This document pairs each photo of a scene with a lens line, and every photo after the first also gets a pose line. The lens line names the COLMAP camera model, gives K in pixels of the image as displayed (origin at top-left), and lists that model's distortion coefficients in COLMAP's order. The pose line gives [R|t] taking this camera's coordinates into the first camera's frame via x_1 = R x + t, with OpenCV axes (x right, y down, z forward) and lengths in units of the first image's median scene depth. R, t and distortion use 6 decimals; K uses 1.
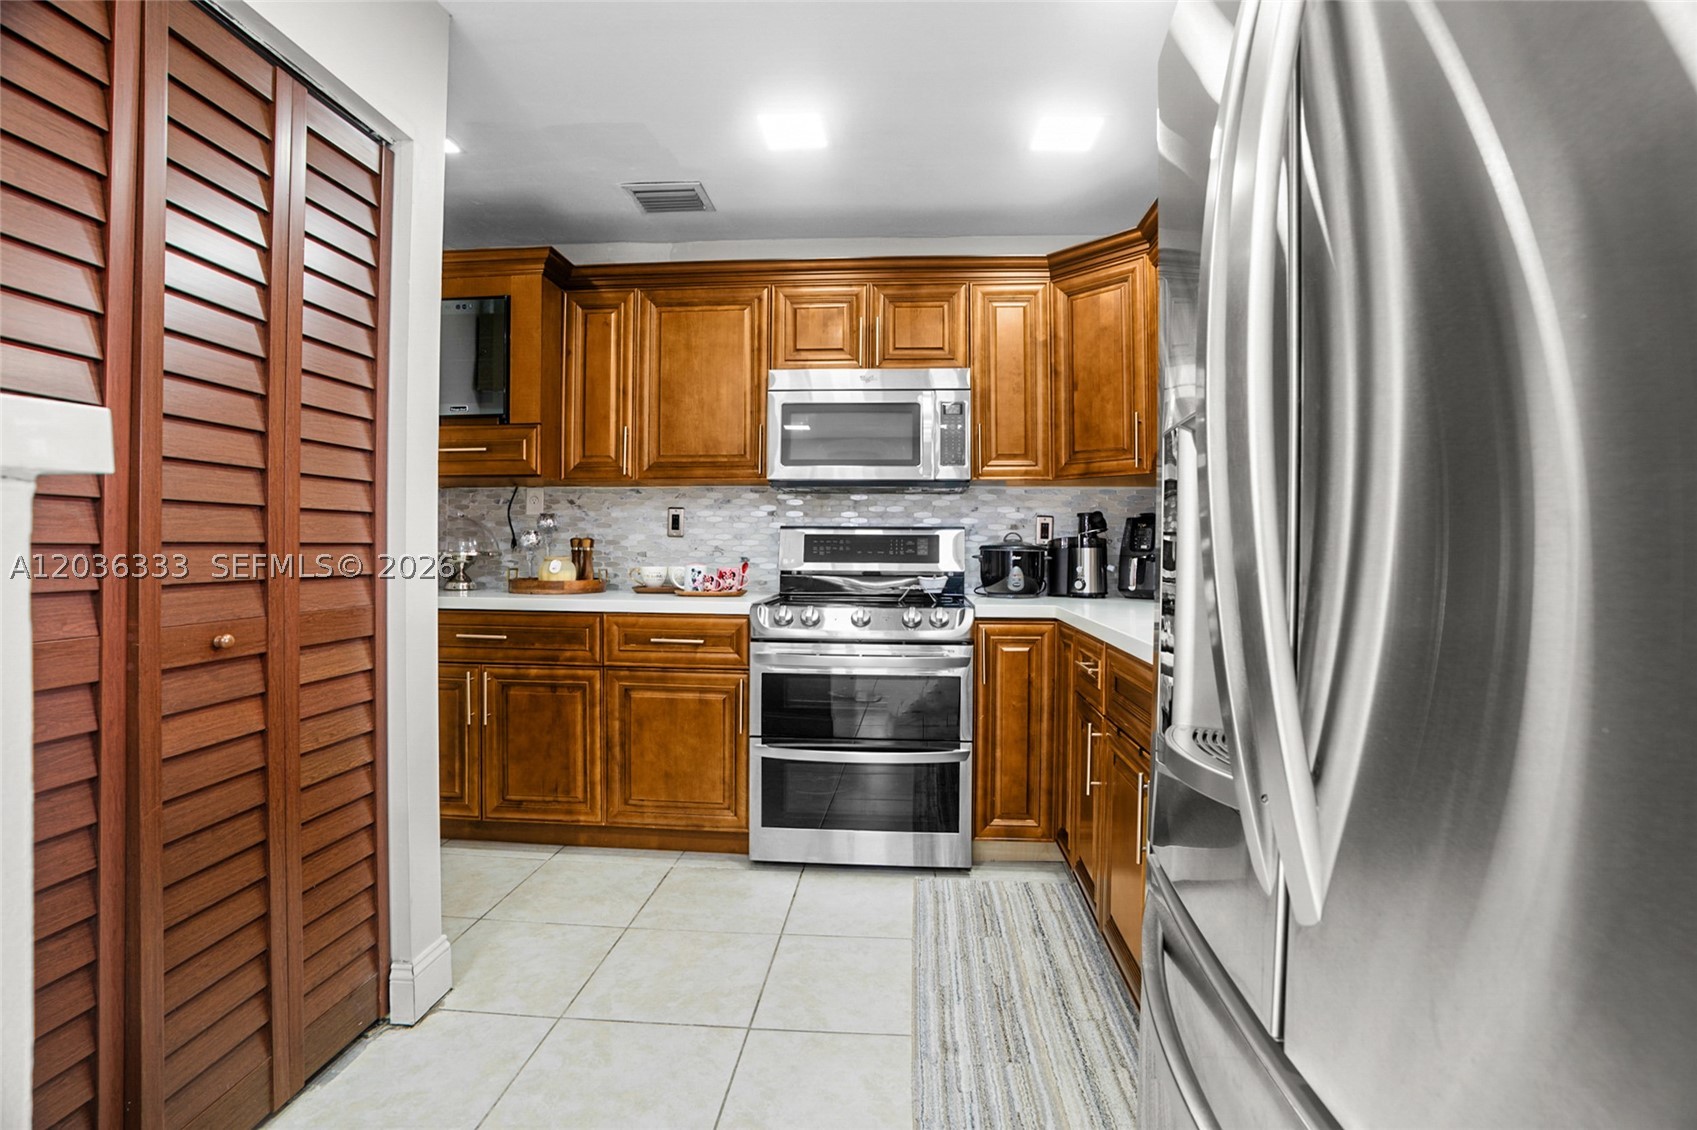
lens RADIAL K [[787.5, 0, 870.8], [0, 787.5, 547.8], [0, 0, 1]] dist [-0.059937, 0.022652]
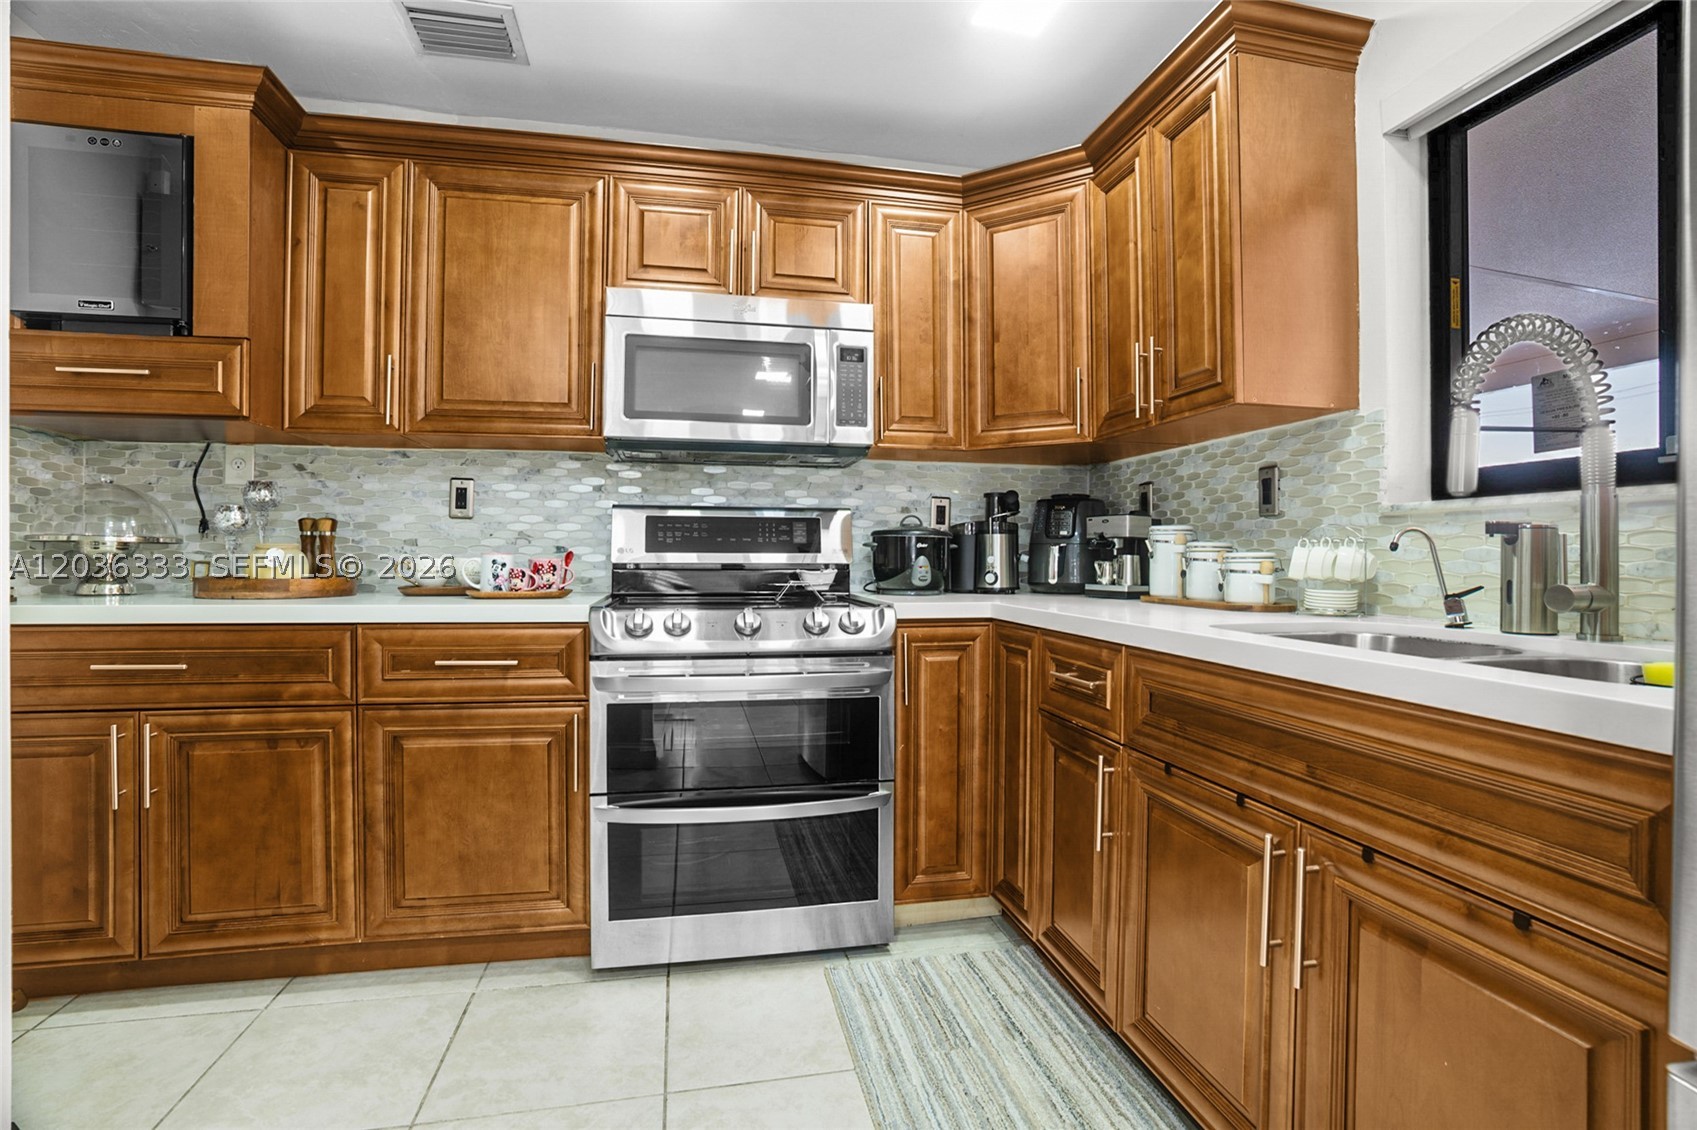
lens RADIAL K [[787.5, 0, 856.2], [0, 787.5, 556.3], [0, 0, 1]] dist [-0.059937, 0.022652]
pose [[0.964151, -0.001942, 0.265349, -0.101847], [0.000846, 0.999991, 0.004244, 0.021856], [-0.265354, -0.003867, 0.964143, 0.245167]]
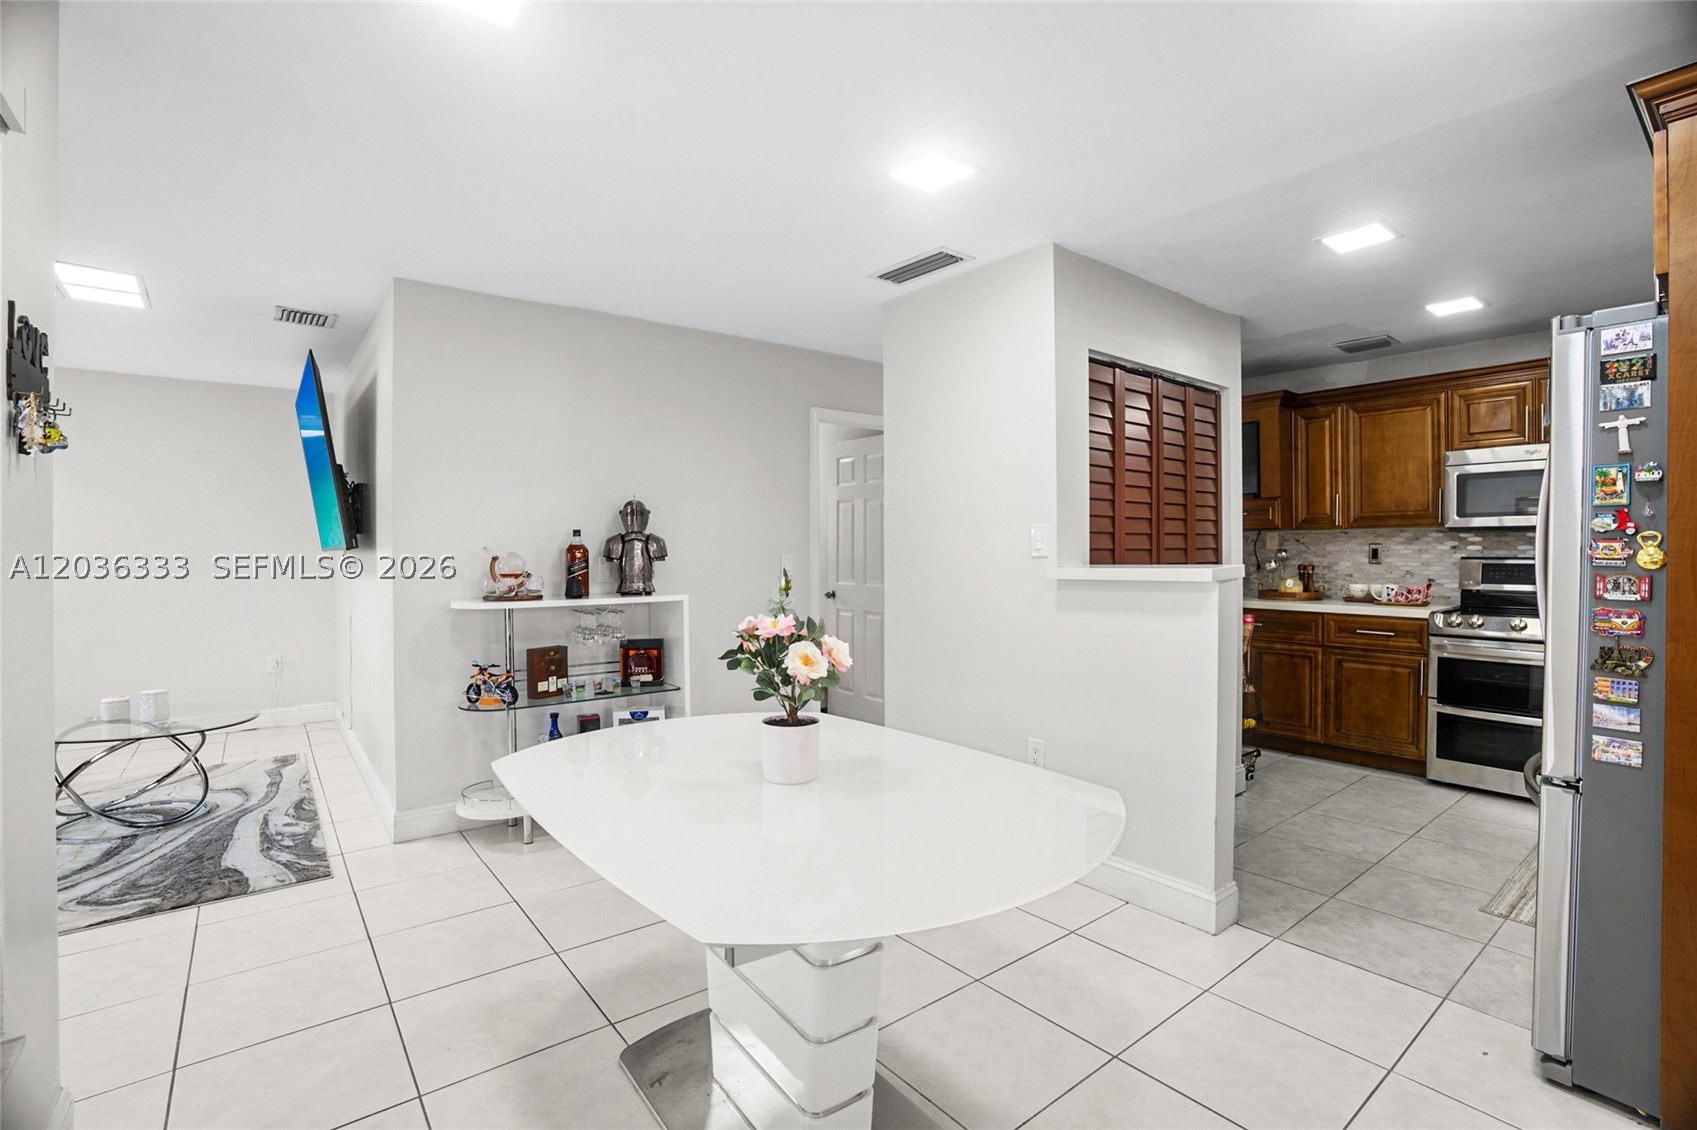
lens RADIAL K [[787.5, 0, 850.5], [0, 787.5, 552.7], [0, 0, 1]] dist [-0.059937, 0.022652]
pose [[0.660762, -0.003858, -0.750586, 0.209727], [0.005241, 0.999986, -0.000526, -0.045656], [0.750577, -0.003587, 0.660773, -0.784575]]
